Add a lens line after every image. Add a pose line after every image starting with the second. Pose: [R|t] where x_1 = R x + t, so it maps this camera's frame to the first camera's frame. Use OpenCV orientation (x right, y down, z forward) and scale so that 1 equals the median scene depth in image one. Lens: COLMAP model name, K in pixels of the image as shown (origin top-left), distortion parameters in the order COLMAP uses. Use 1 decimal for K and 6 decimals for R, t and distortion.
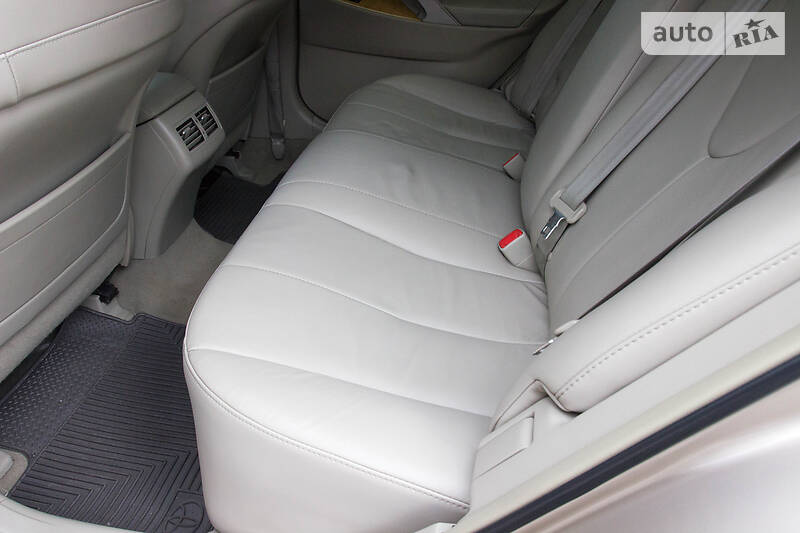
lens RADIAL K [[630.0, 0, 401.0], [0, 630.0, 262.2], [0, 0, 1]] dist [-0.099039, 0.052575]
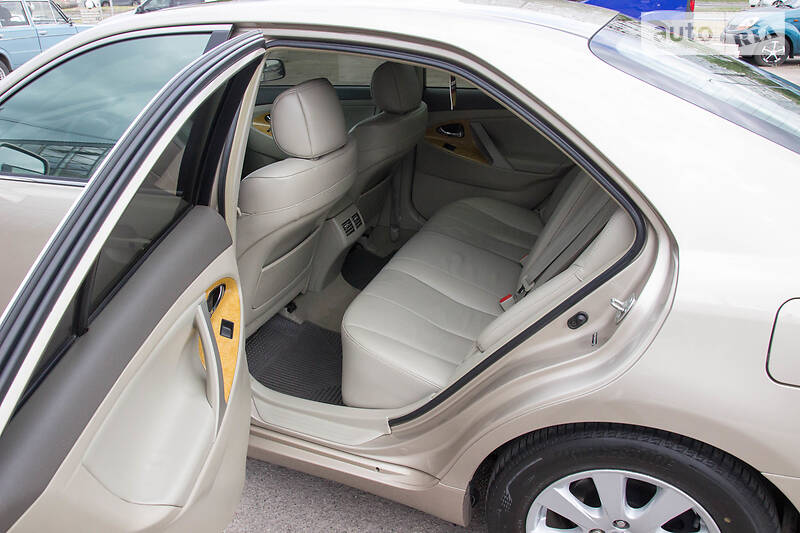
lens RADIAL K [[630.0, 0, 398.4], [0, 630.0, 266.4], [0, 0, 1]] dist [-0.099039, 0.052575]
pose [[0.978055, 0.100185, -0.182678, 0.145165], [-0.120504, 0.987279, -0.103728, 0.077256], [0.169962, 0.123465, 0.977686, -0.701334]]
